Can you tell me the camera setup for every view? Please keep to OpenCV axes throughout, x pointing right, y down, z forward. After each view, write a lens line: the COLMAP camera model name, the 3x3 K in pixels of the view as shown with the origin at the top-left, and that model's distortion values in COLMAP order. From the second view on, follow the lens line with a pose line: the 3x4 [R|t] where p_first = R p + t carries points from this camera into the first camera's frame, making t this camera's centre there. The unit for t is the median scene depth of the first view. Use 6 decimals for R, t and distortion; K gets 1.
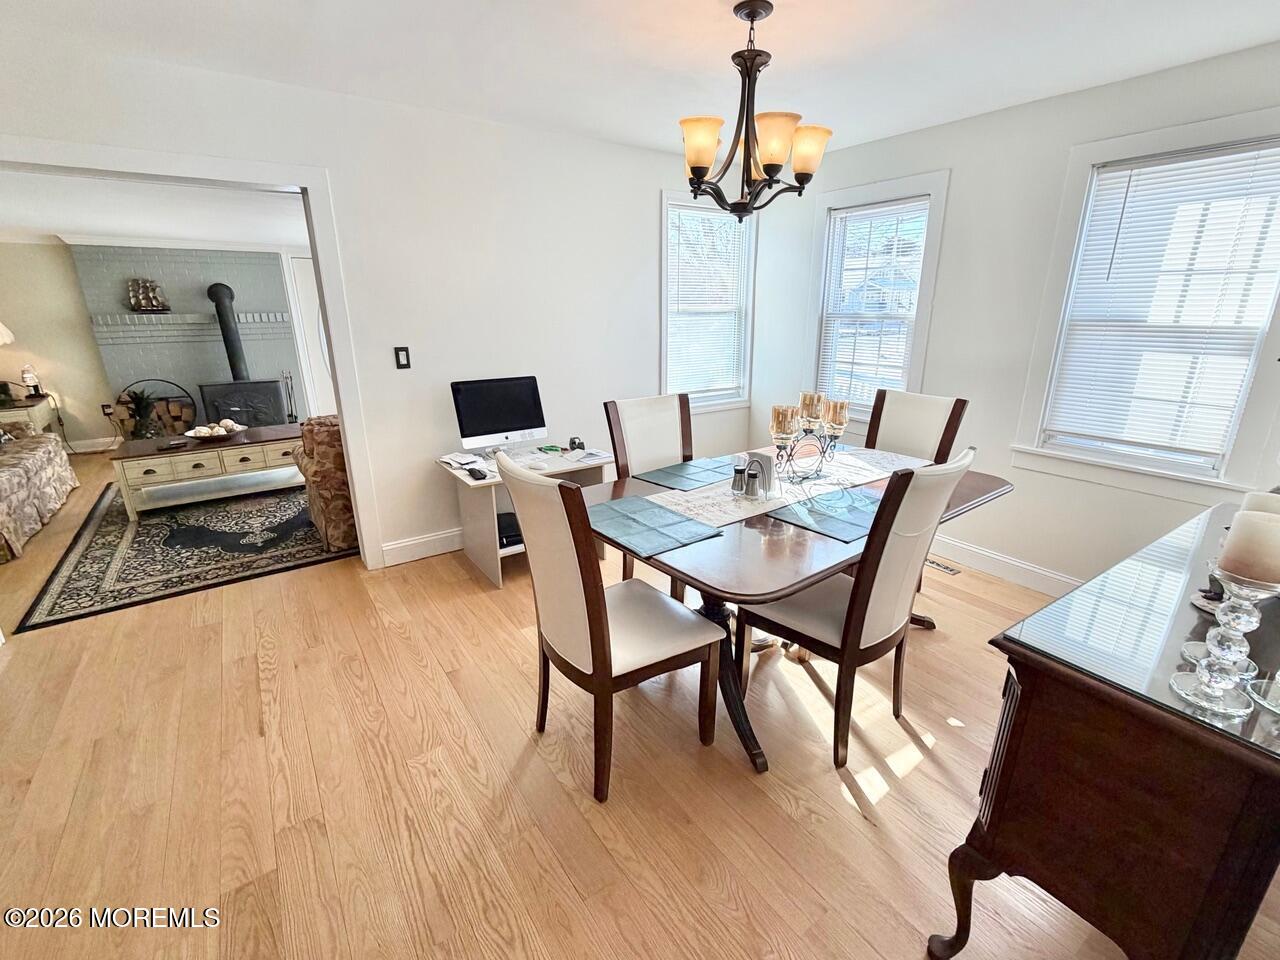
lens RADIAL K [[573.1, 0, 645.2], [0, 573.1, 477.6], [0, 0, 1]] dist [0.000480, -0.000688]
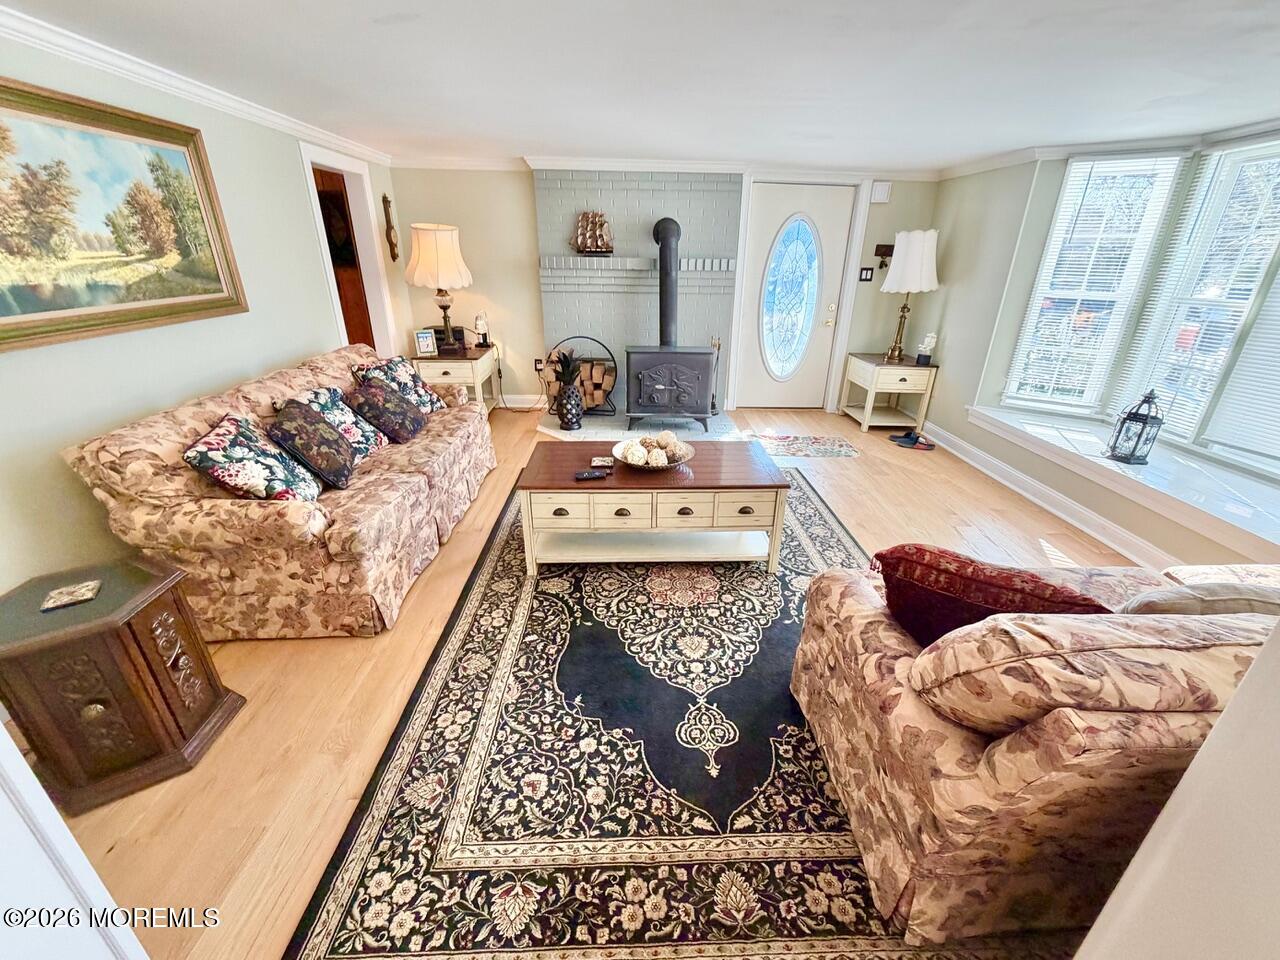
lens RADIAL K [[522.4, 0, 643.8], [0, 522.4, 477.2], [0, 0, 1]] dist [-0.000229, -0.000405]
pose [[0.832101, 0.233034, -0.503292, -0.477474], [-0.178977, 0.971723, 0.154021, -0.143891], [0.524952, -0.038083, 0.850279, 0.526223]]
